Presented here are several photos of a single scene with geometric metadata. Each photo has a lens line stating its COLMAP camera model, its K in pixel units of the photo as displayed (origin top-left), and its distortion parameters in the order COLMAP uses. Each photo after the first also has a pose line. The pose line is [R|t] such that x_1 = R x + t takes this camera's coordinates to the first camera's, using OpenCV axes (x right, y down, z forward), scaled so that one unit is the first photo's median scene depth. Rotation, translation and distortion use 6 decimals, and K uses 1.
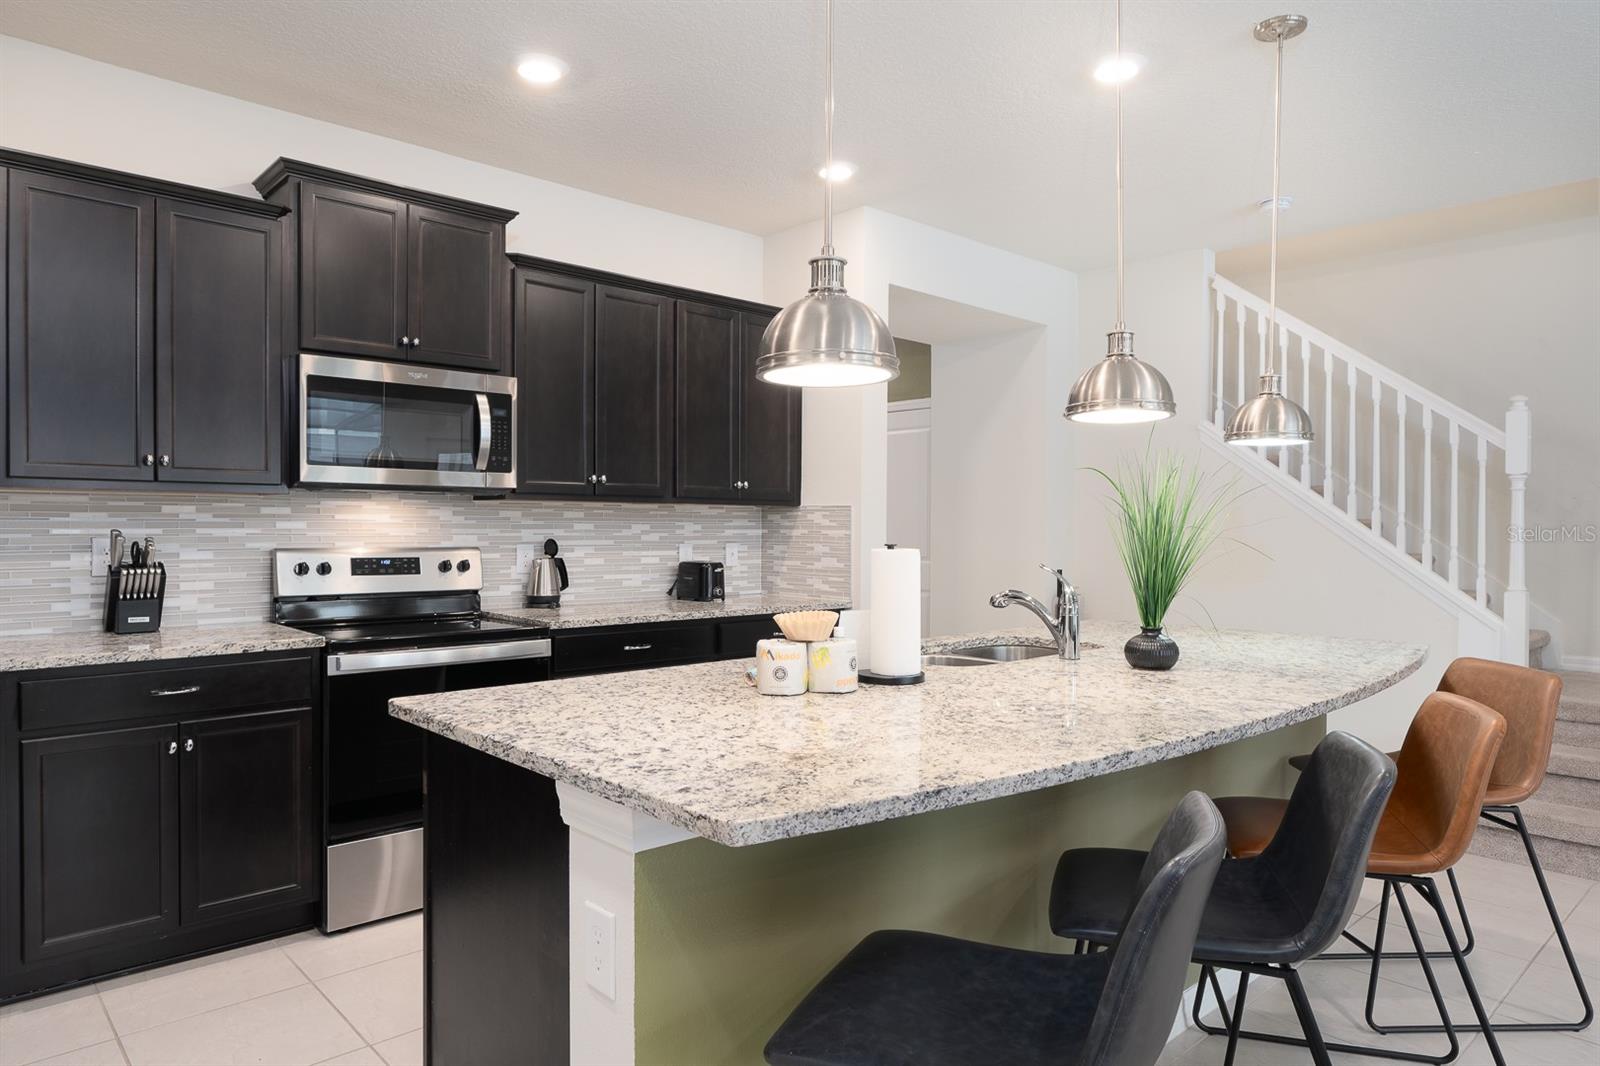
lens RADIAL K [[987.4, 0, 792.2], [0, 987.4, 536.0], [0, 0, 1]] dist [-0.002557, -0.000002]
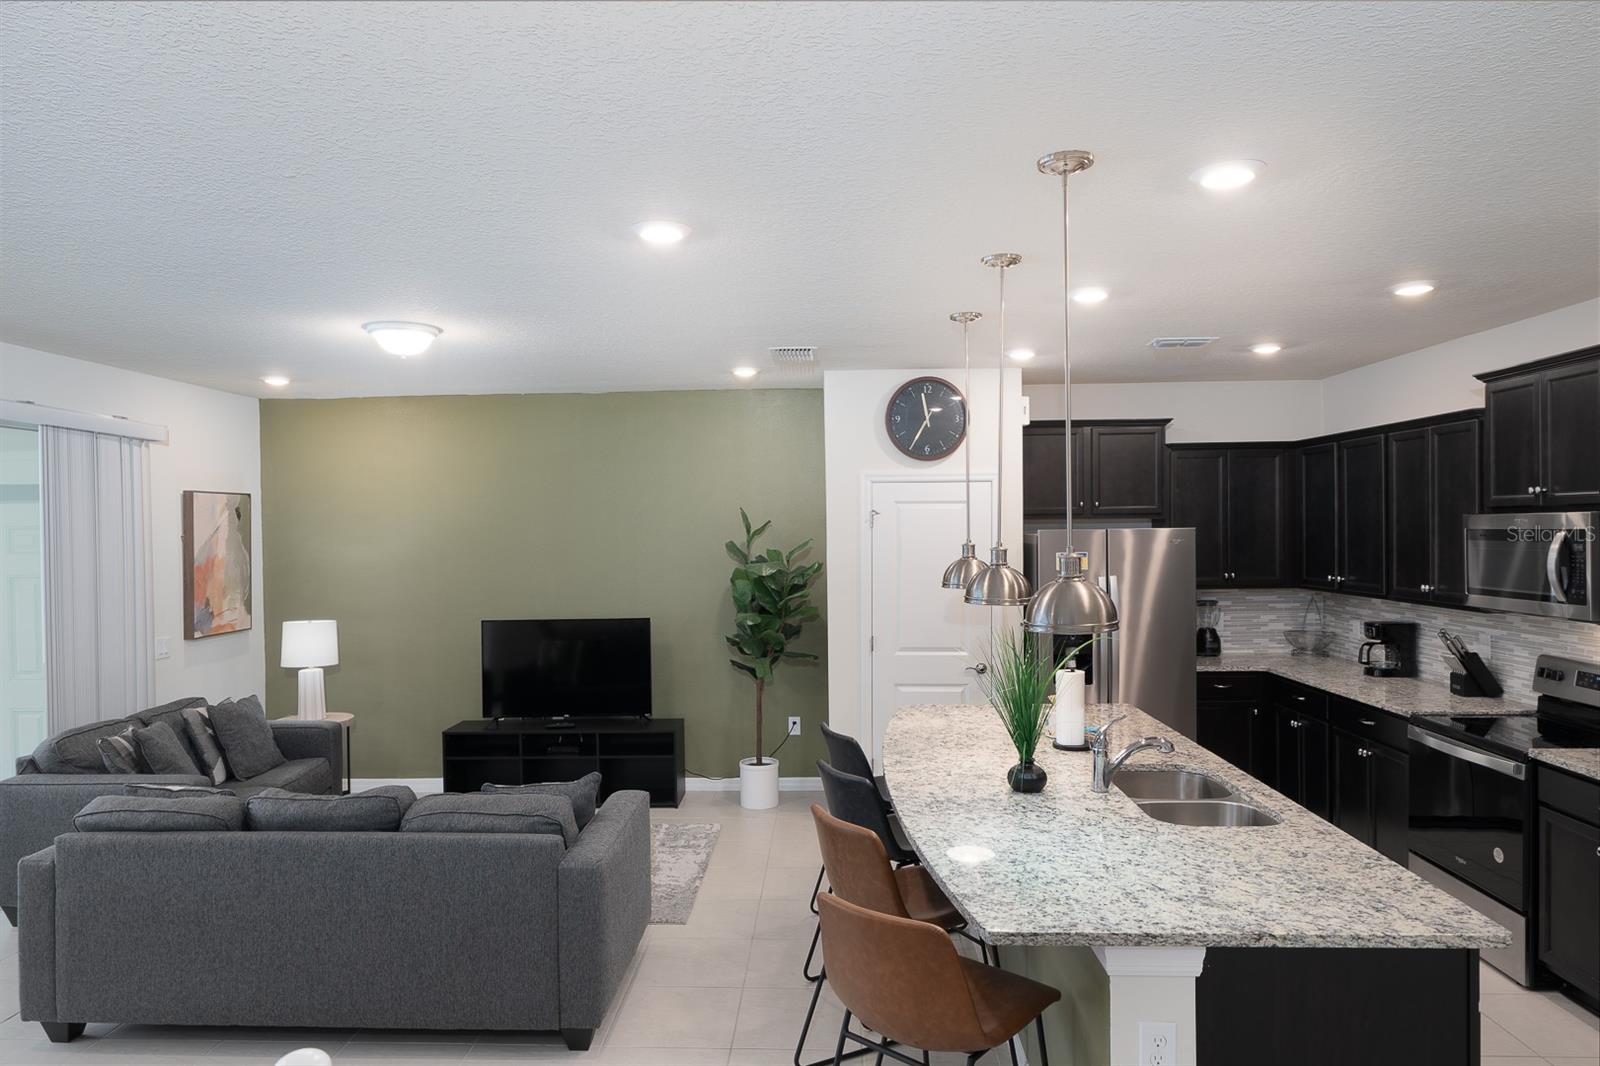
lens RADIAL K [[987.4, 0, 792.2], [0, 987.4, 536.0], [0, 0, 1]] dist [-0.002557, -0.000002]
pose [[-0.706407, 0.009049, -0.707748, 0.961281], [0.001293, 0.999933, 0.011494, -0.140512], [0.707805, 0.007205, -0.706371, 1.080865]]
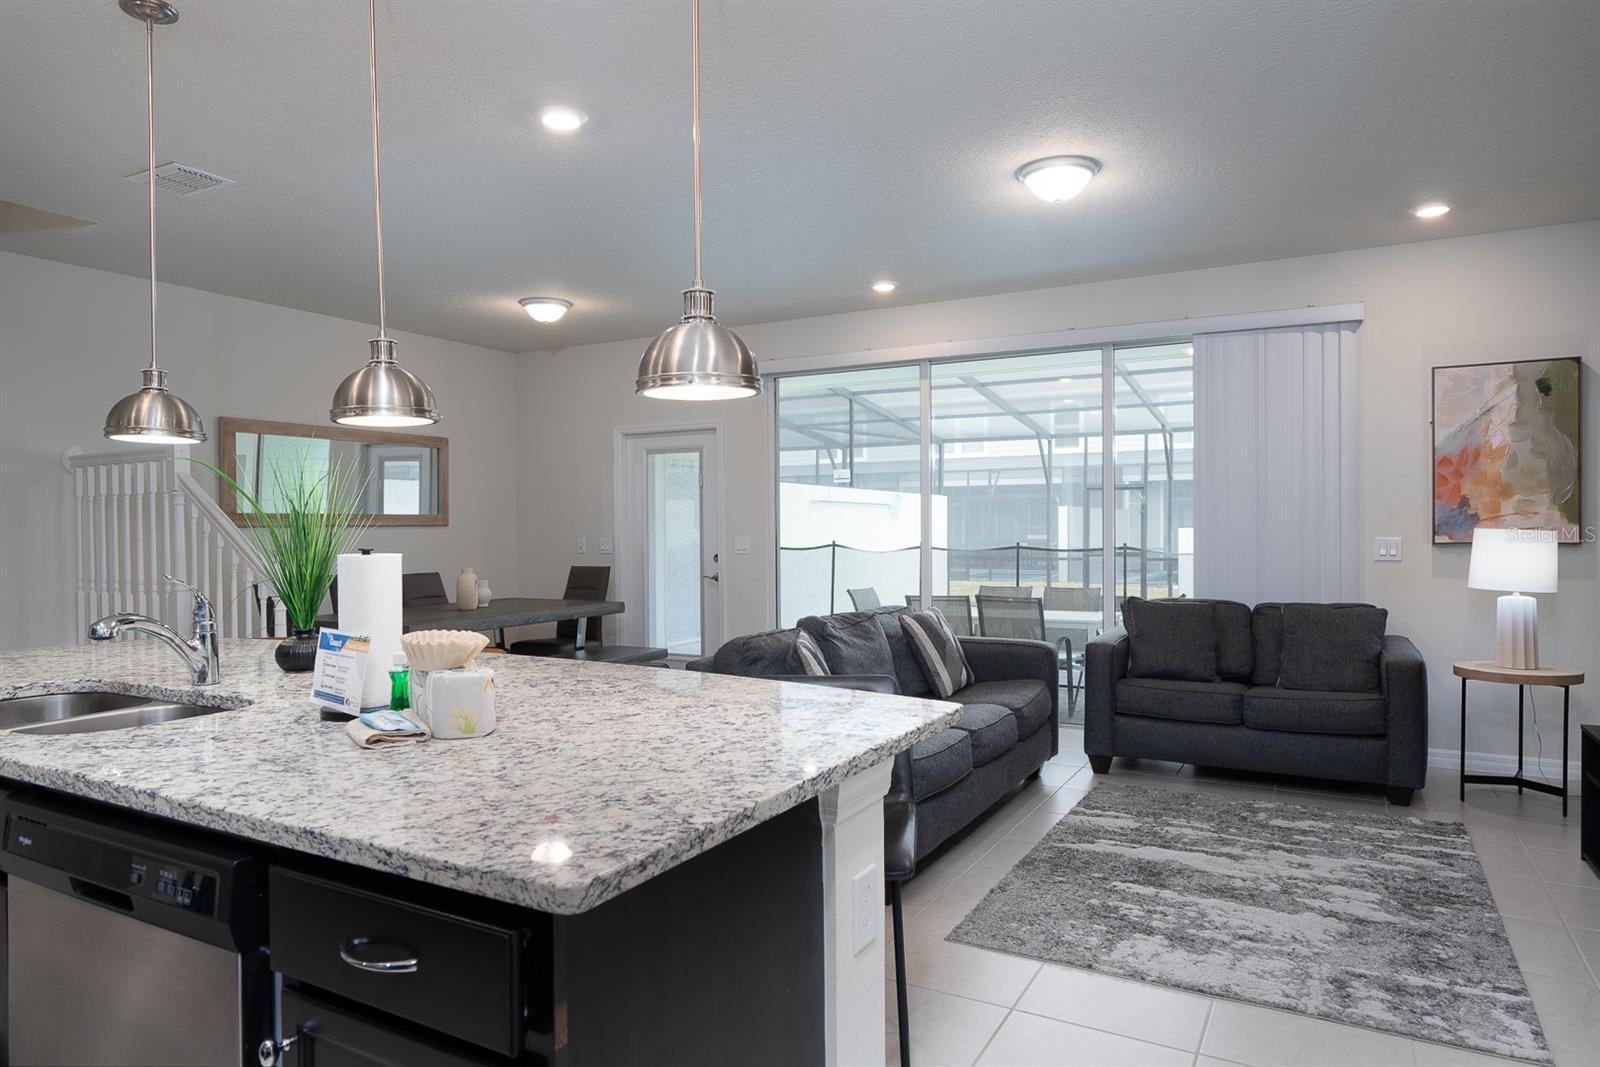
lens RADIAL K [[986.0, 0, 800.0], [0, 986.0, 533.5], [0, 0, 1]] dist [-0.007278, 0.001742]
pose [[-0.315755, -0.009131, 0.948797, -0.451794], [0.013800, 0.999804, 0.014214, -0.004989], [-0.948740, 0.017581, -0.315567, 0.528739]]
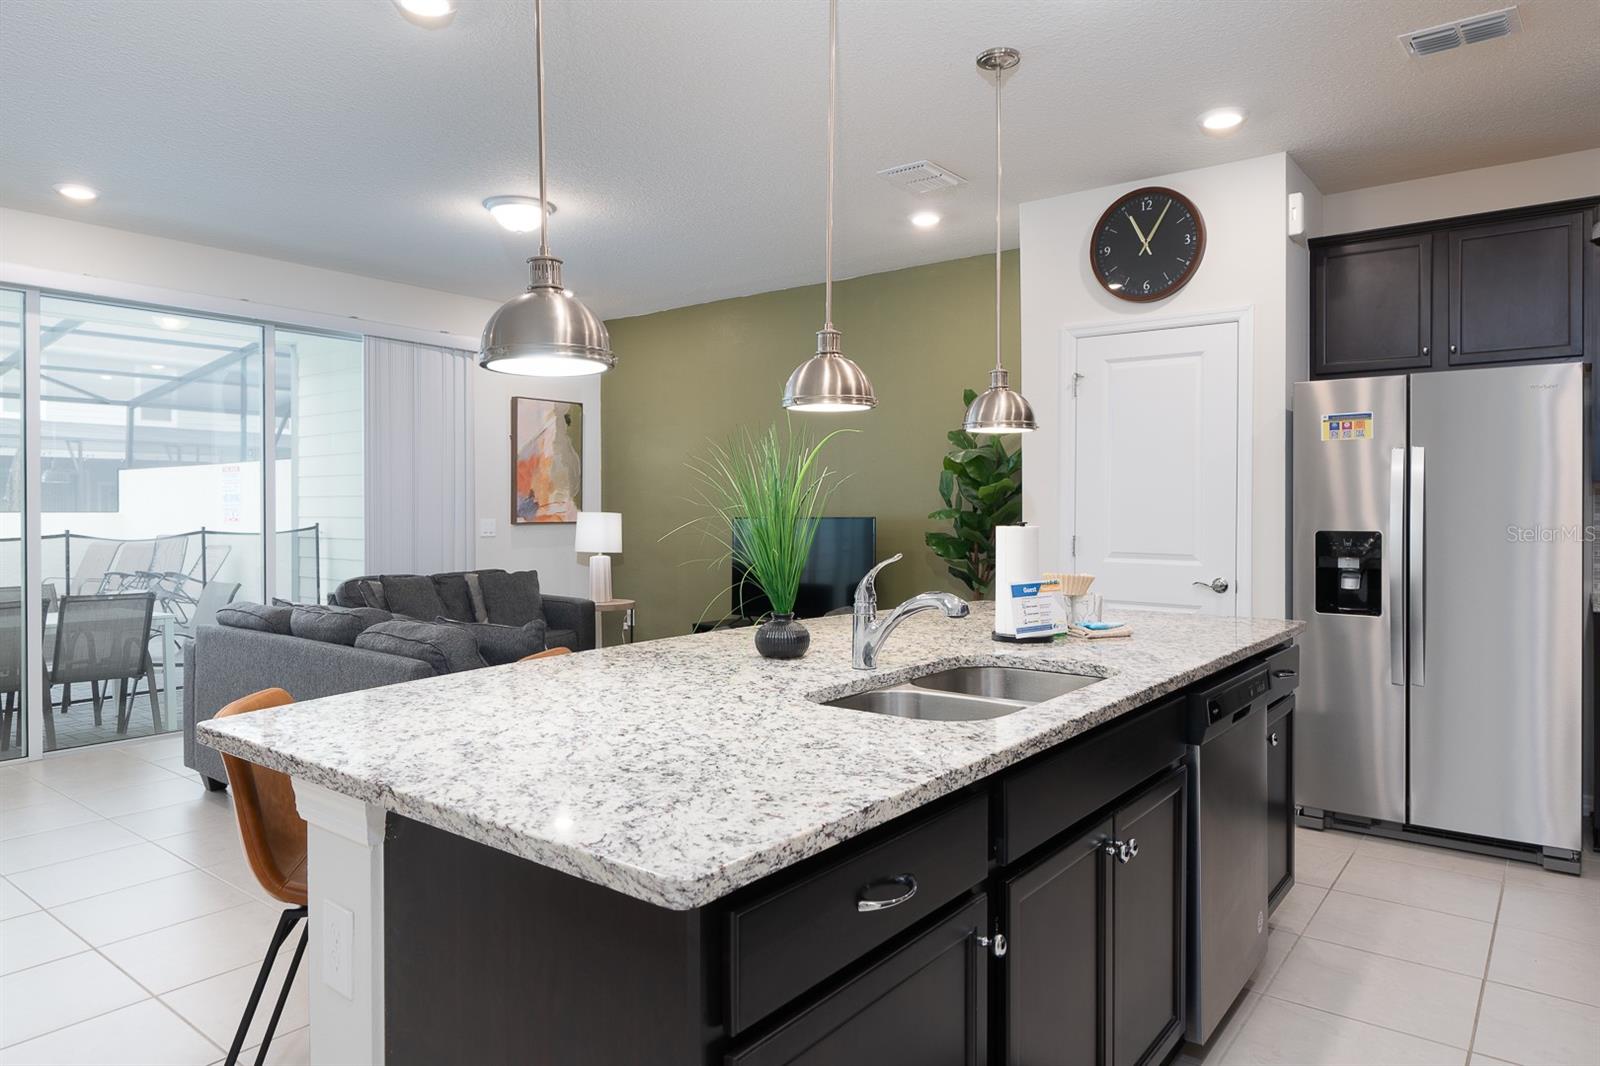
lens RADIAL K [[999.7, 0, 792.5], [0, 999.7, 513.7], [0, 0, 1]] dist [-0.006370, 0.001461]
pose [[-0.986811, -0.004189, -0.161823, 0.321776], [-0.006708, 0.999865, 0.015021, -0.010264], [0.161738, 0.015909, -0.986706, 1.222112]]
